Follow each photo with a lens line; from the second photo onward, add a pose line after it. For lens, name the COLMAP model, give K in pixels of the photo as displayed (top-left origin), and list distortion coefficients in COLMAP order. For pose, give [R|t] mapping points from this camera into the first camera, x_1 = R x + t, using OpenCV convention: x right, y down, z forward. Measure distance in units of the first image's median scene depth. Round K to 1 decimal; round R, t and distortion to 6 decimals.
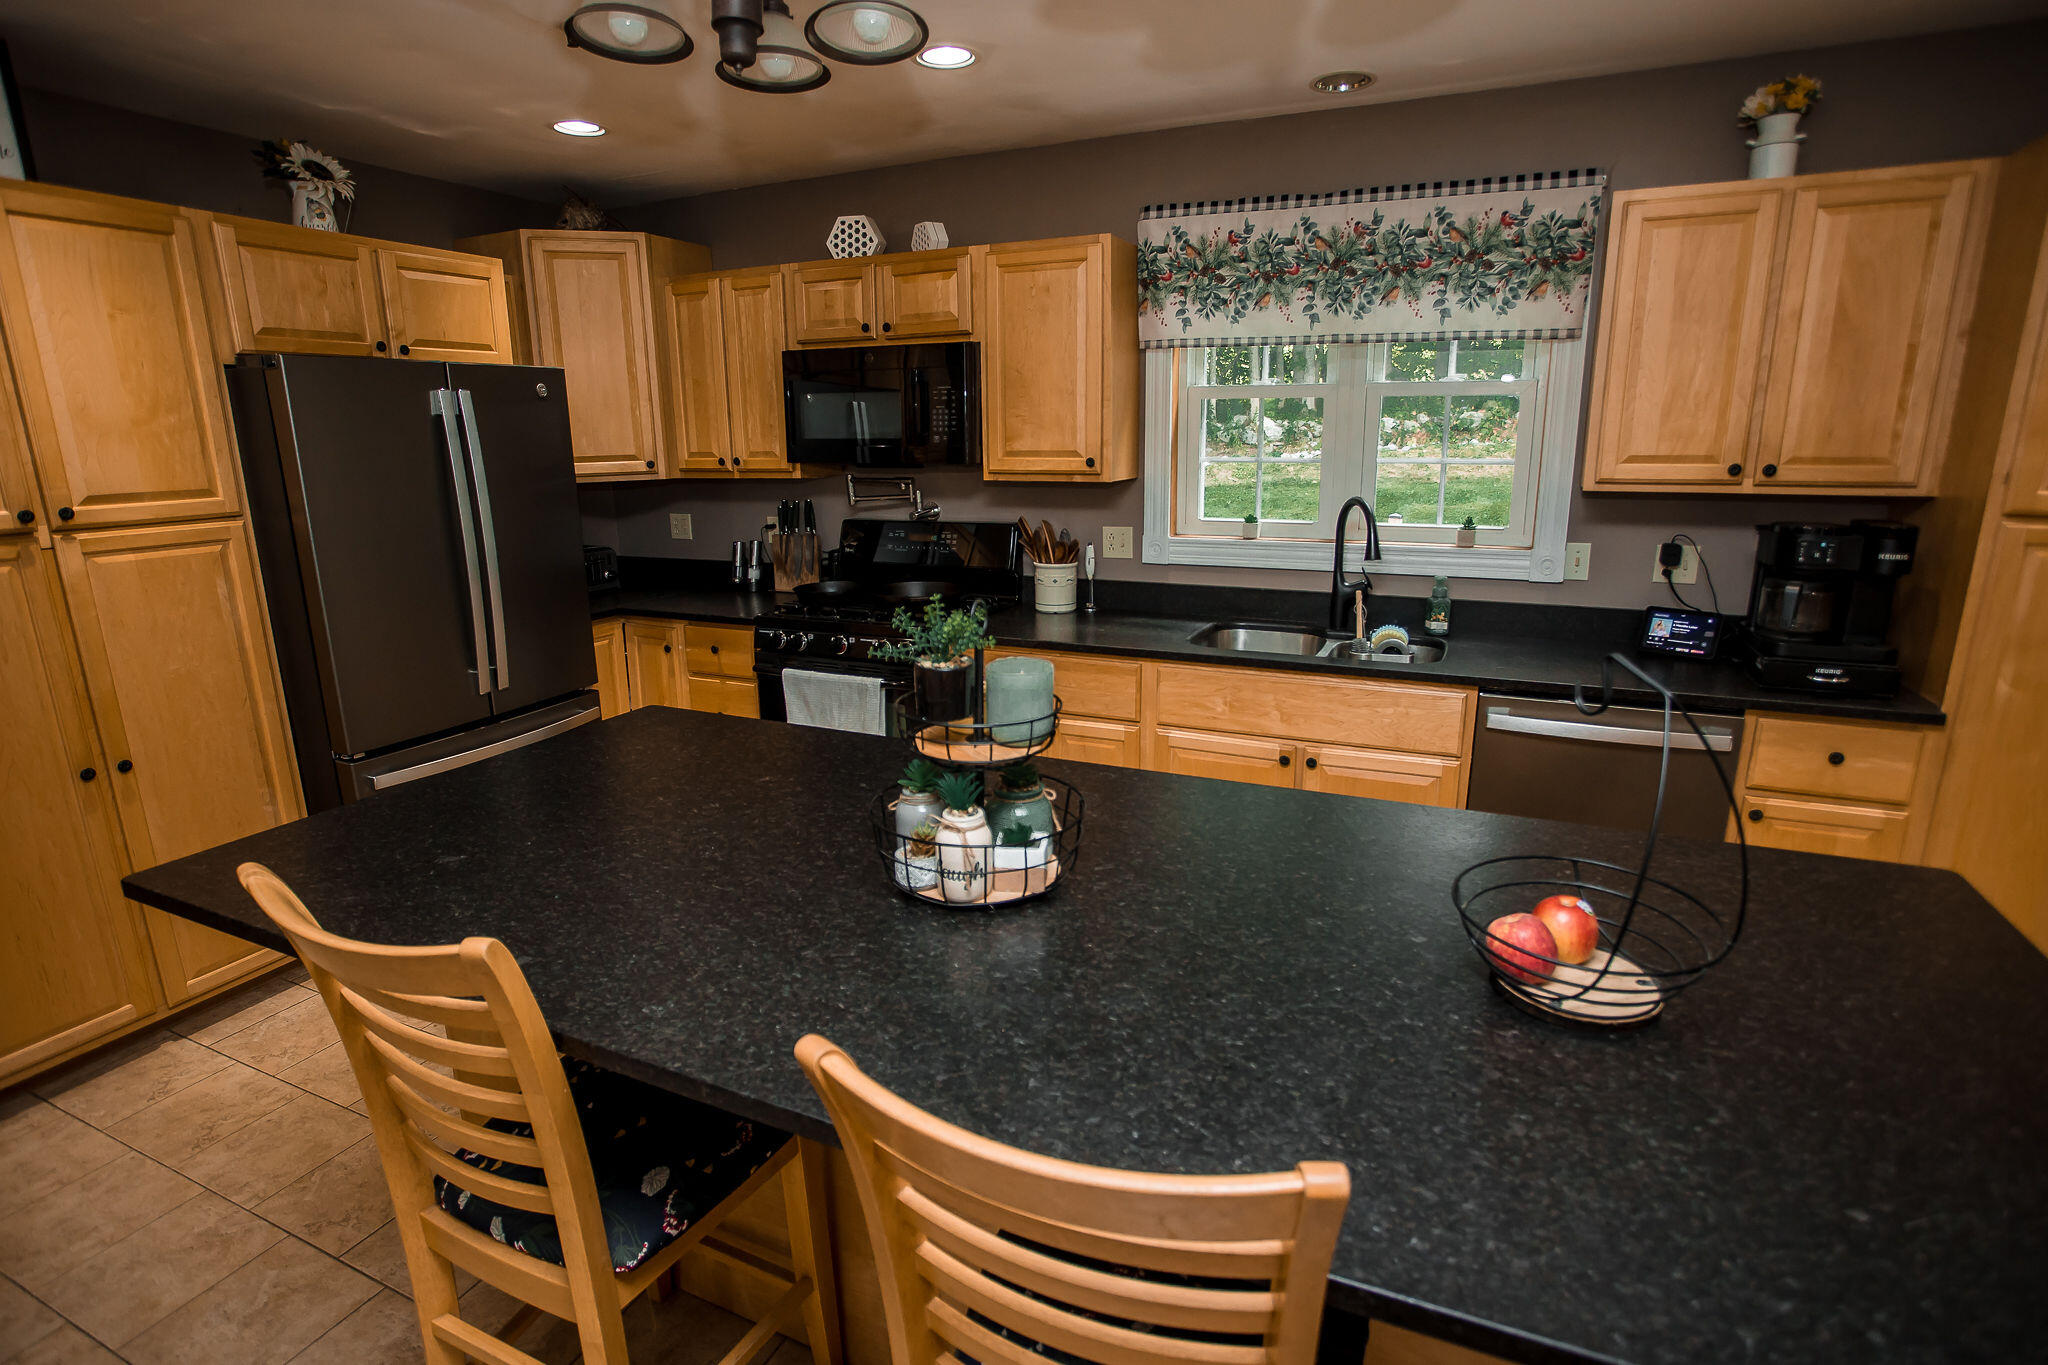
lens RADIAL K [[990.2, 0, 1019.3], [0, 990.2, 681.8], [0, 0, 1]] dist [-0.074884, 0.037678]
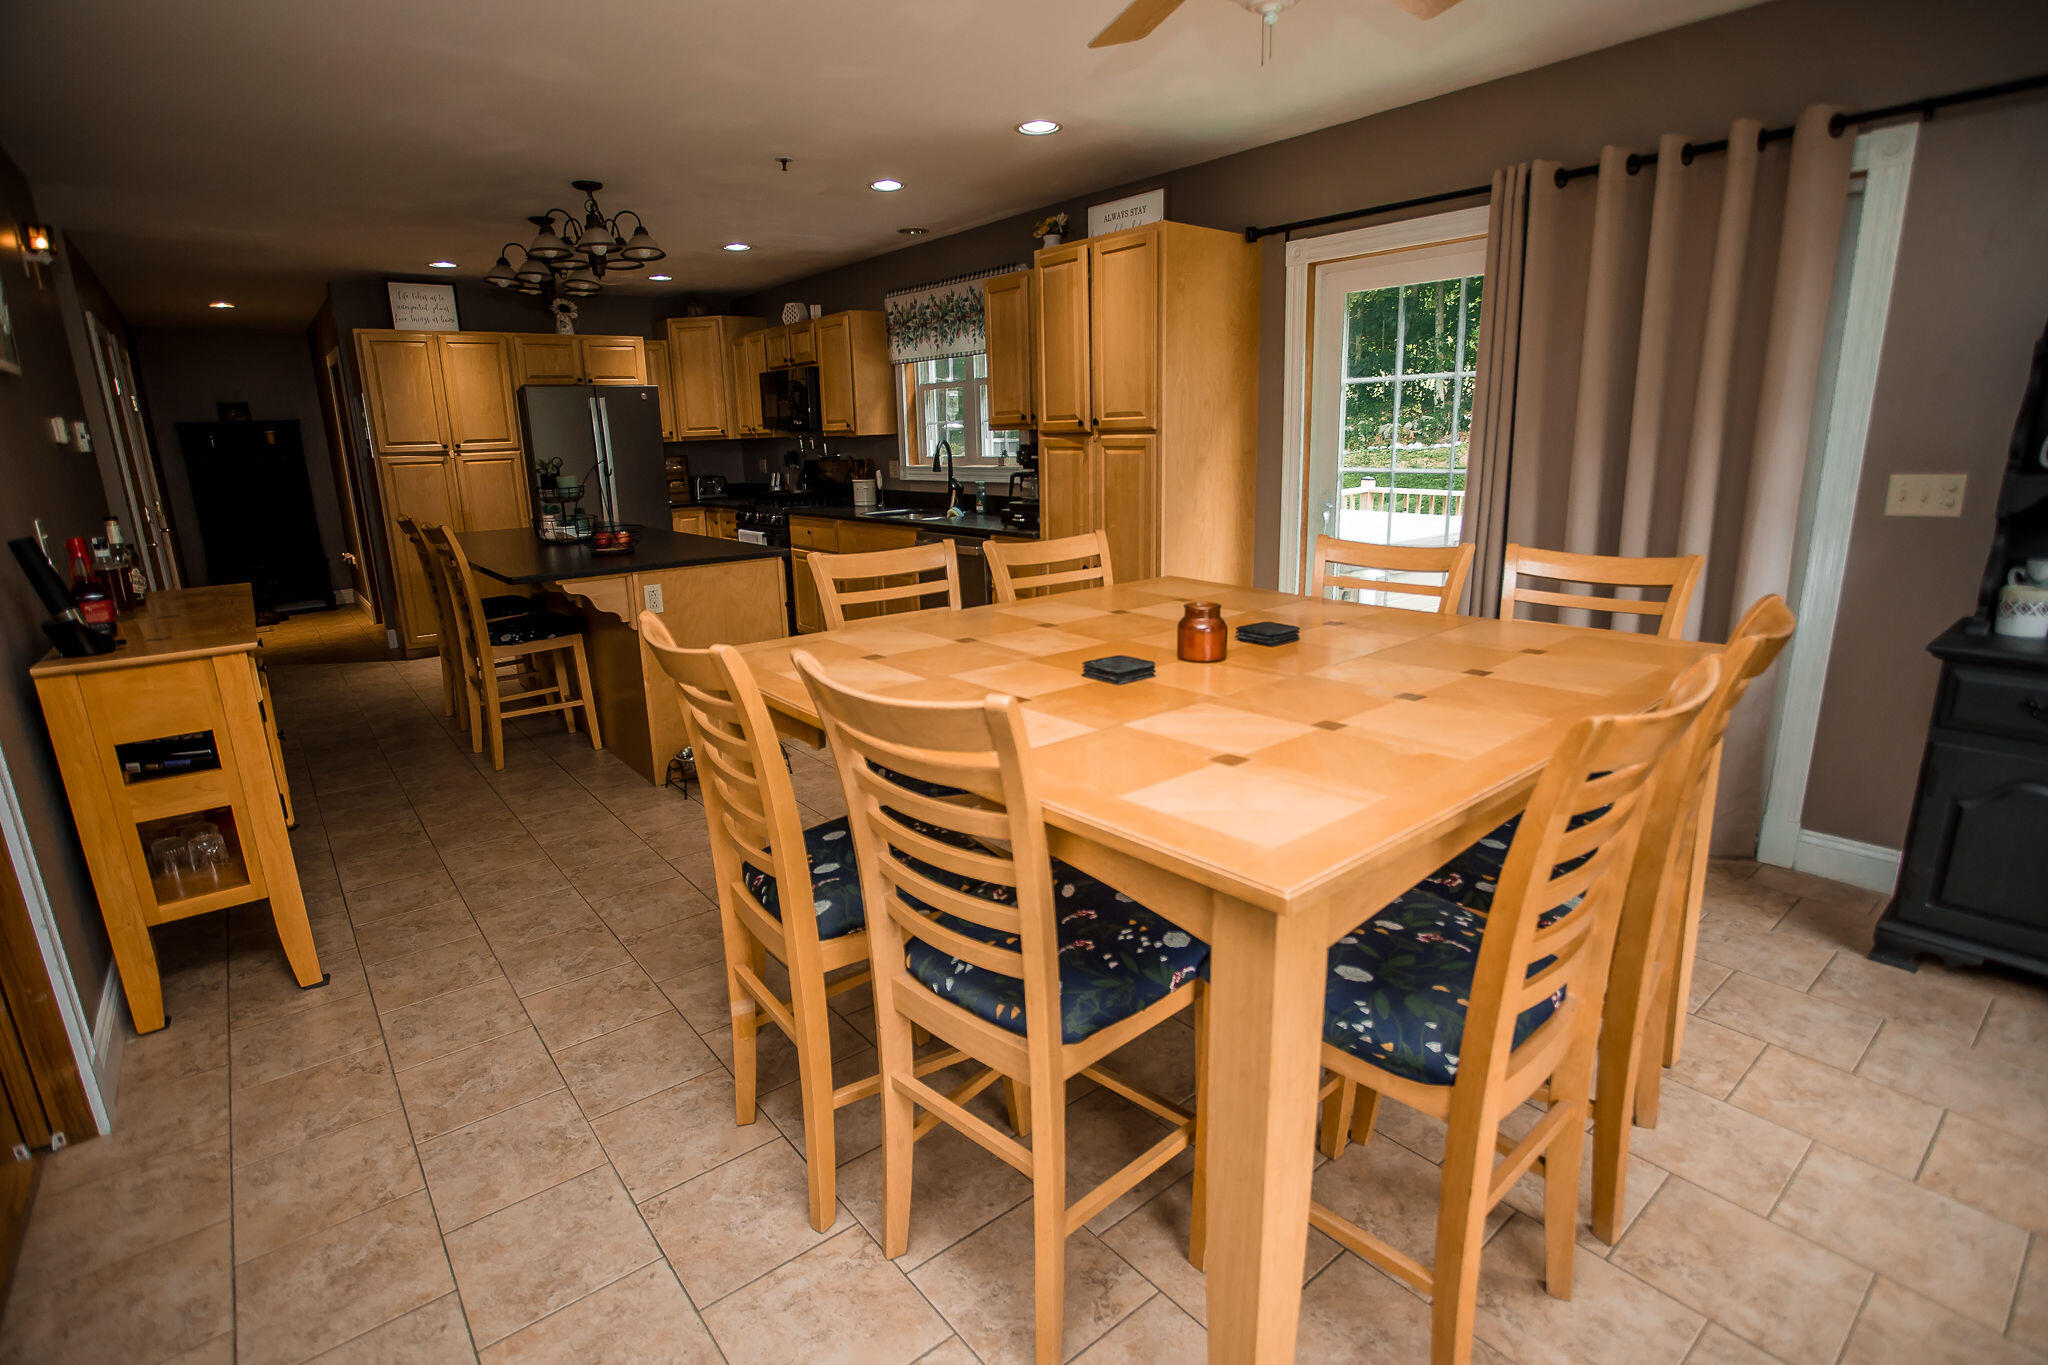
lens RADIAL K [[990.2, 0, 1019.3], [0, 990.2, 681.8], [0, 0, 1]] dist [-0.074884, 0.037678]
pose [[0.900369, 0.095481, -0.424522, 1.263239], [-0.093919, 0.995274, 0.024659, 0.208336], [0.424870, 0.017669, 0.905082, -0.628672]]
